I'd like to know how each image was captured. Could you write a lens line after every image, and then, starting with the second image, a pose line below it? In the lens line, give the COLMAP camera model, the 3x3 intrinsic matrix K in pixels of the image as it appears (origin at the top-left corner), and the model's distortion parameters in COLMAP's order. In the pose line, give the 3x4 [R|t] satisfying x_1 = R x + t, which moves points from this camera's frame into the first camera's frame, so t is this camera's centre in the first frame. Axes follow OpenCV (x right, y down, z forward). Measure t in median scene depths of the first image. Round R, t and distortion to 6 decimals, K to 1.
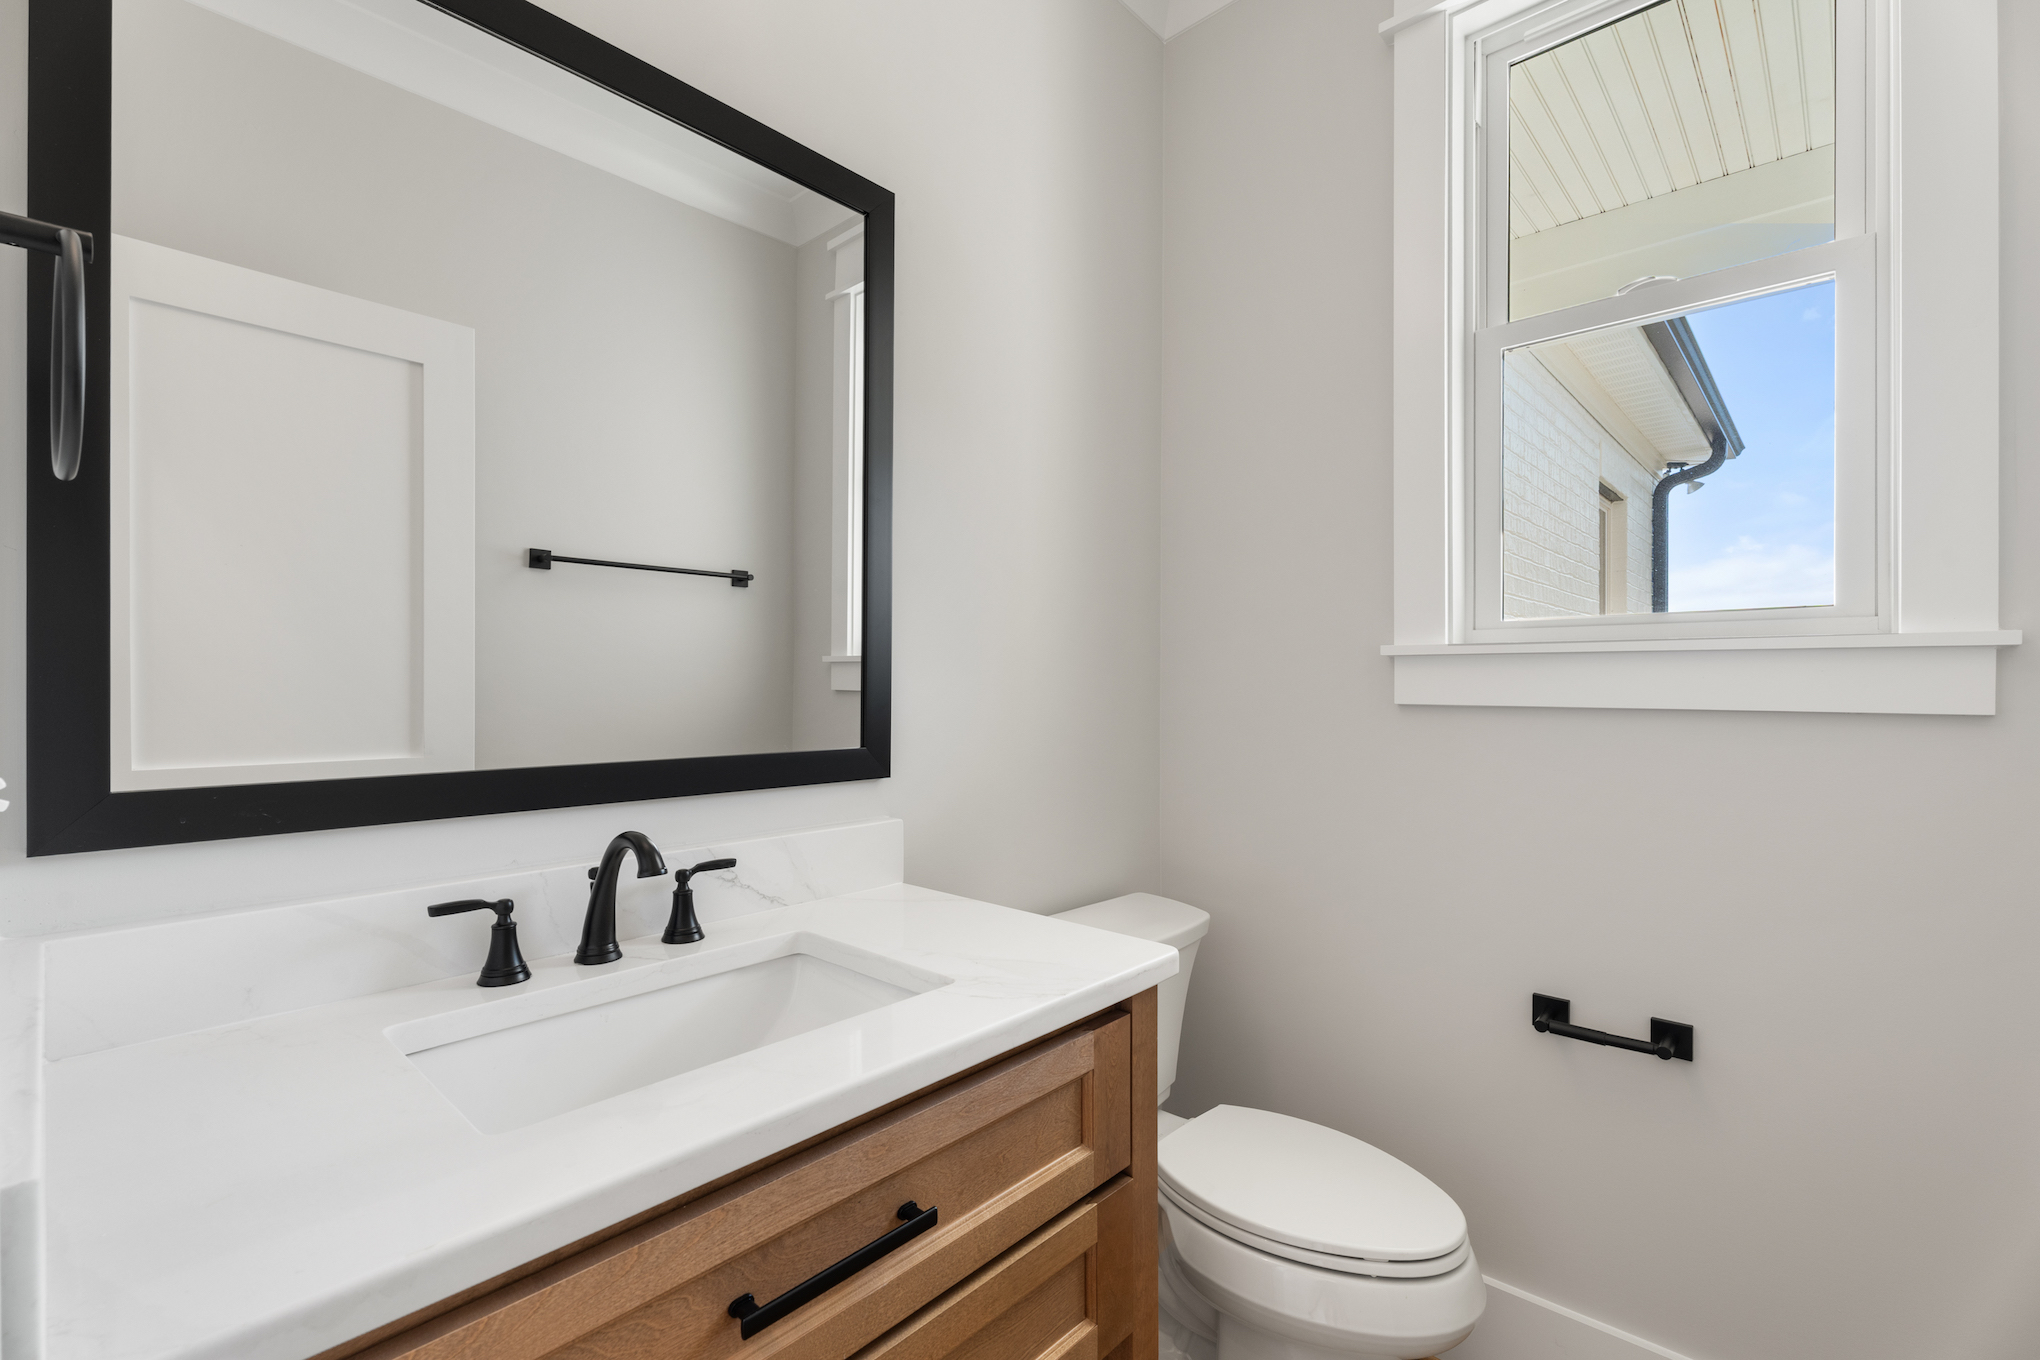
lens RADIAL K [[907.6, 0, 1026.4], [0, 907.6, 659.9], [0, 0, 1]] dist [0.006691, -0.004065]
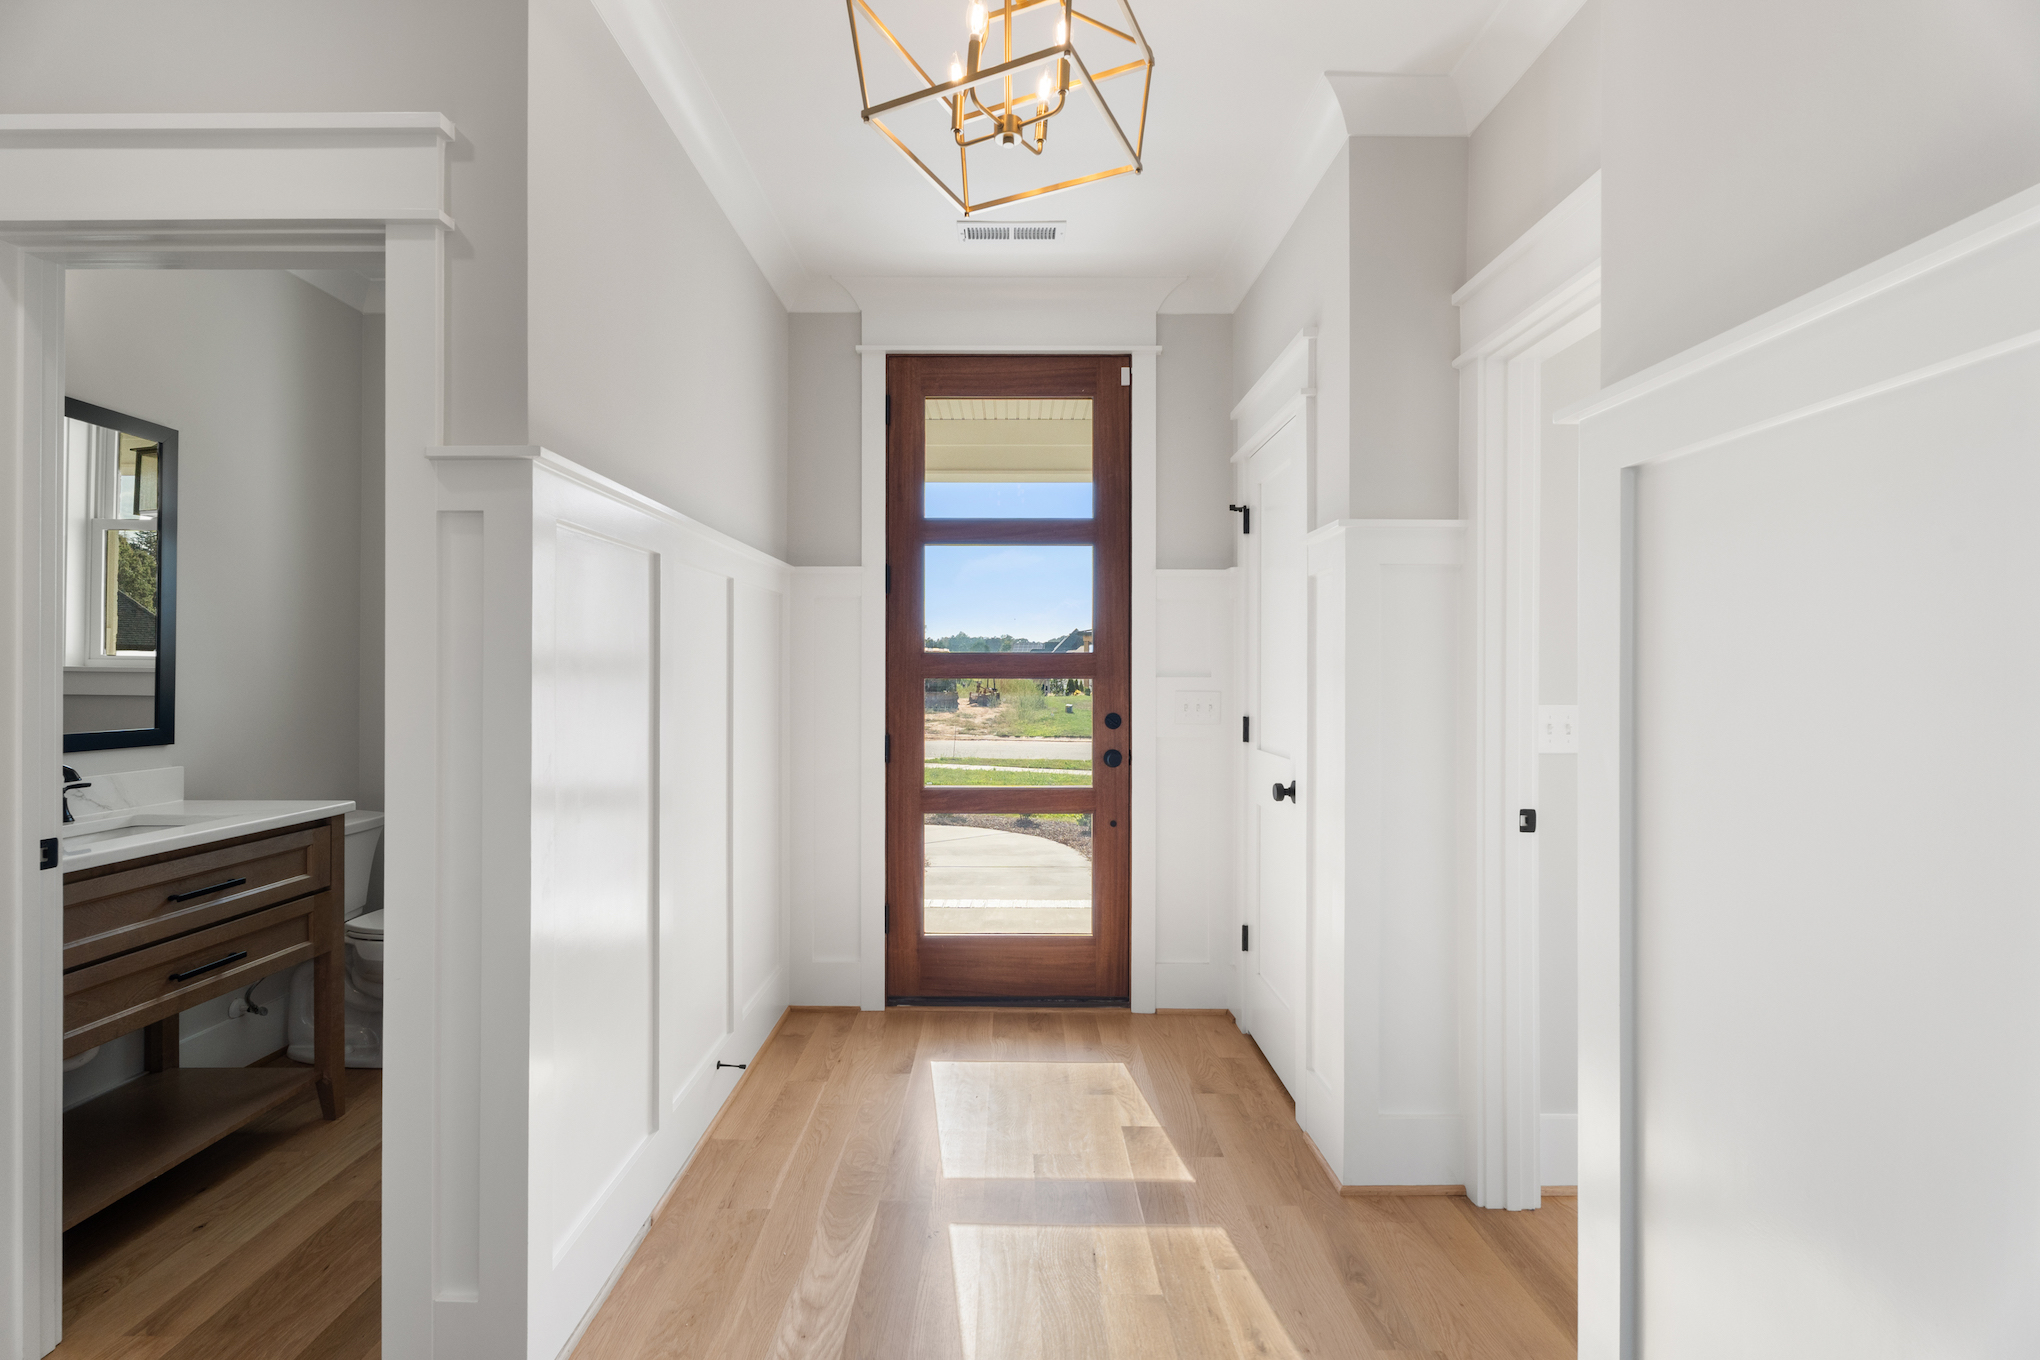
lens RADIAL K [[907.6, 0, 980.3], [0, 907.6, 671.1], [0, 0, 1]] dist [0.006691, -0.004065]
pose [[0.752772, 0.000301, 0.658281, -0.148702], [-0.006208, 0.999959, 0.006643, -0.046998], [-0.658252, -0.009087, 0.752743, -1.631512]]
